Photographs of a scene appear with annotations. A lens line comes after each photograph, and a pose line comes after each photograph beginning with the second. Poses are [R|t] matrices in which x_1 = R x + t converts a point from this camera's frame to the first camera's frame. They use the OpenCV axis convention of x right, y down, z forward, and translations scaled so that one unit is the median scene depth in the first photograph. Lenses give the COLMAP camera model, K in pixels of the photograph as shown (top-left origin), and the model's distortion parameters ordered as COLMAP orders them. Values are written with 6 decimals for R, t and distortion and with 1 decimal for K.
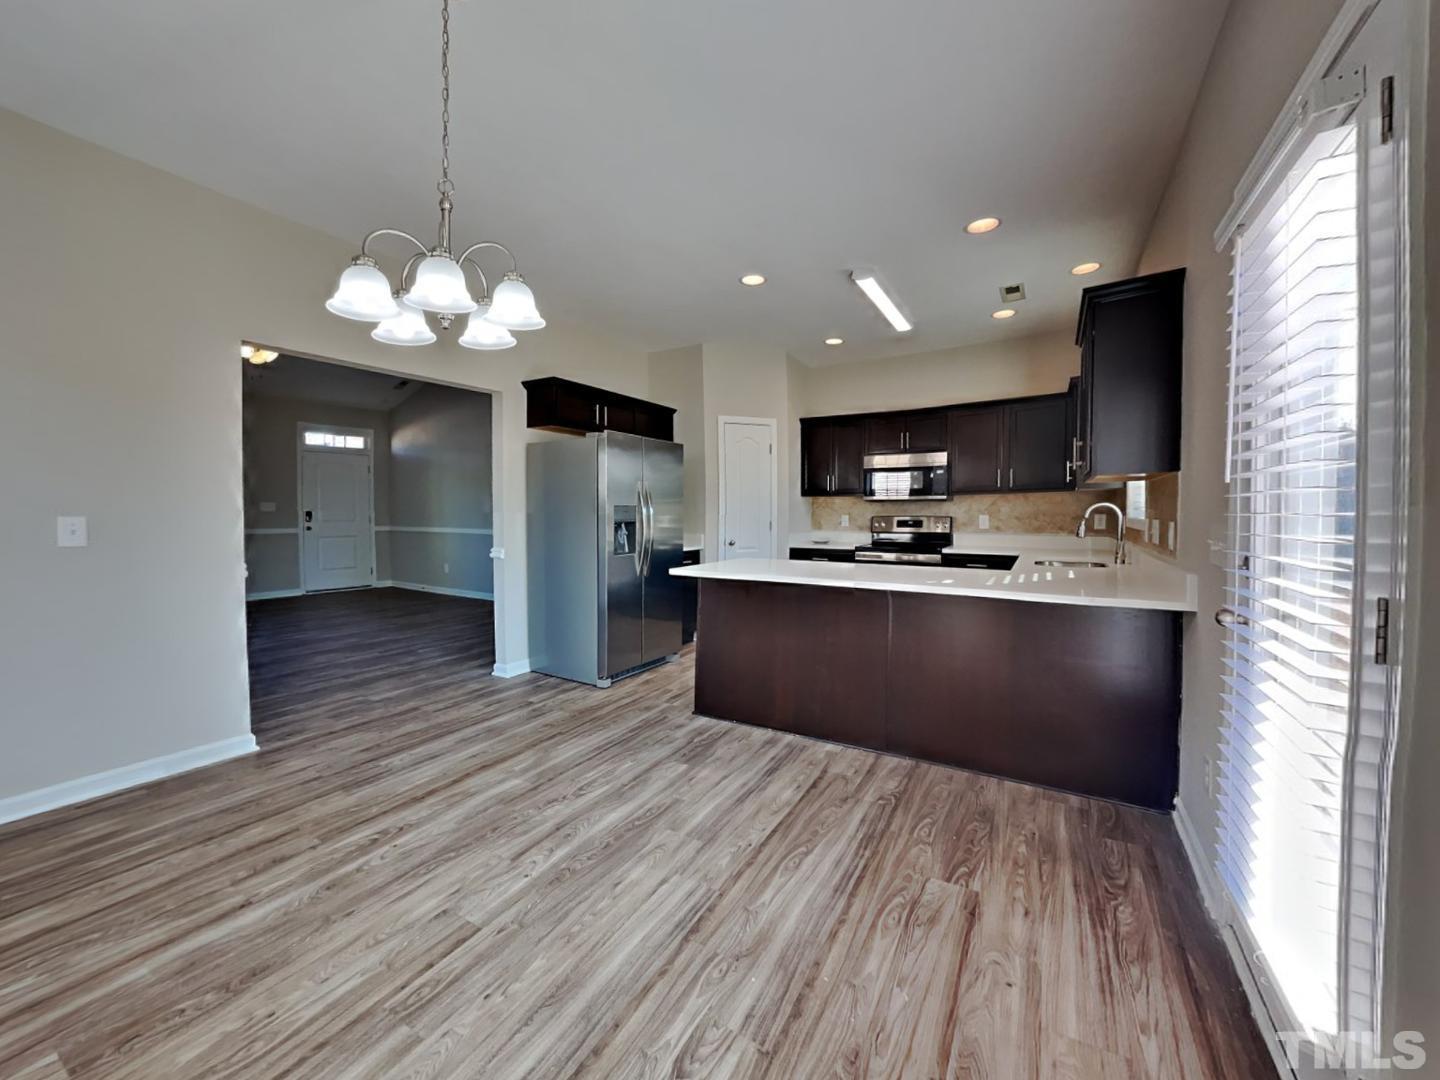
lens RADIAL K [[558.6, 0, 715.6], [0, 558.6, 530.0], [0, 0, 1]] dist [0.000302, -0.000043]
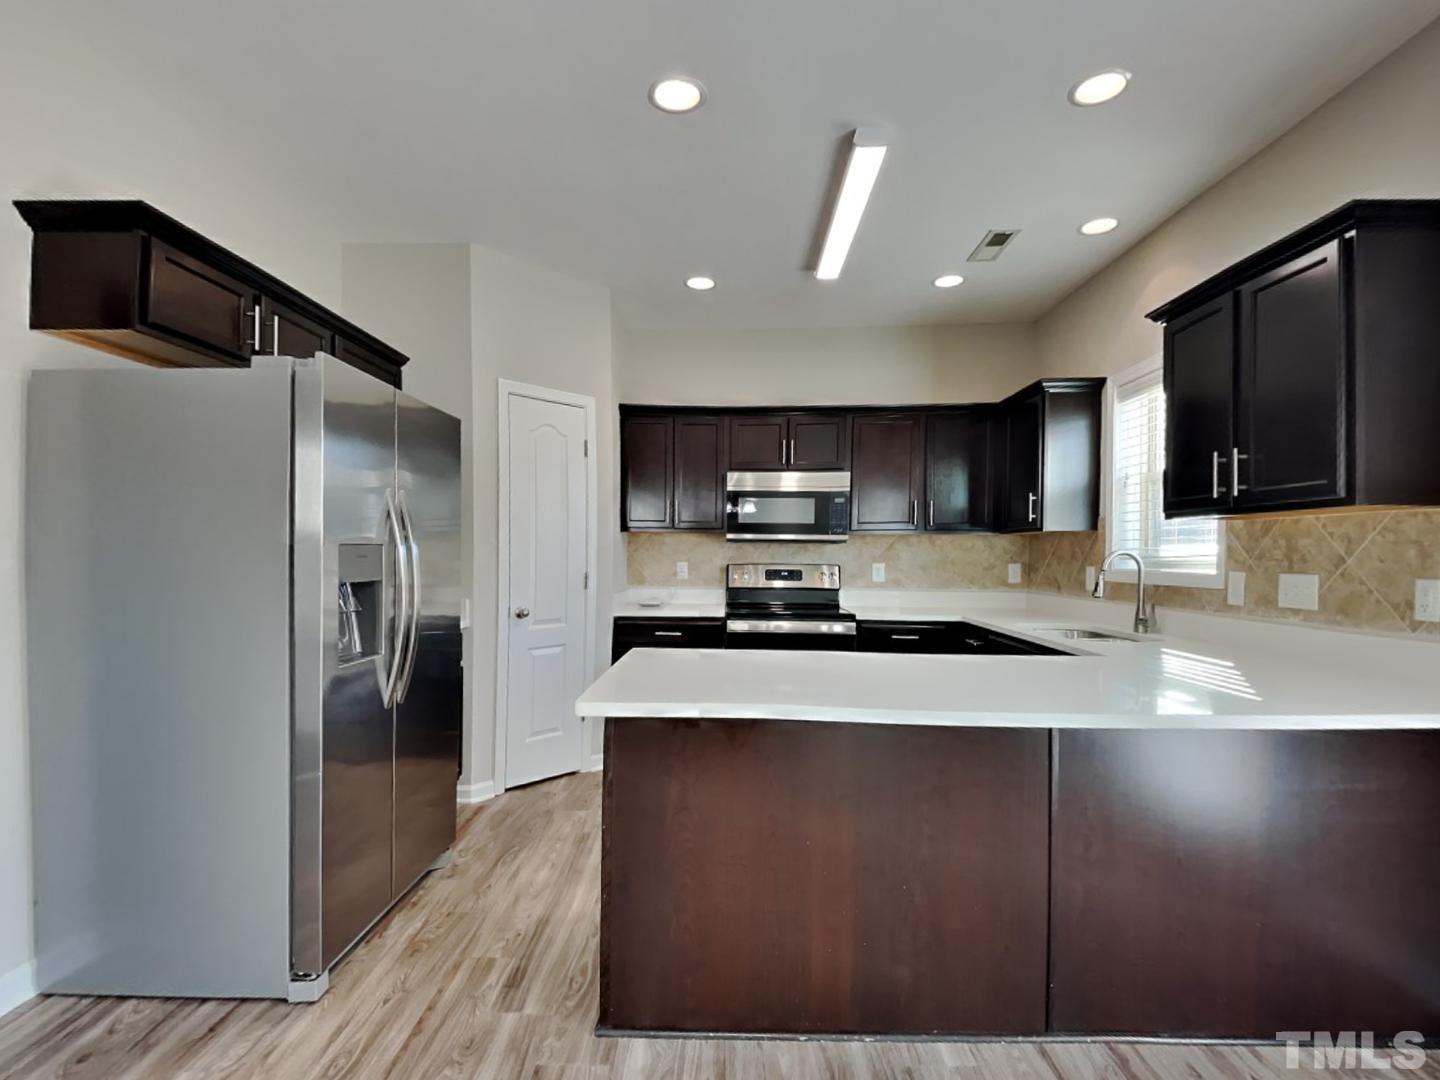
lens RADIAL K [[687.9, 0, 701.0], [0, 687.9, 555.7], [0, 0, 1]] dist [0.019517, 0.001189]
pose [[0.873778, 0.011343, 0.486194, -0.161496], [0.004585, 0.999491, -0.031560, -0.010039], [-0.486304, 0.029805, 0.873281, 0.345808]]
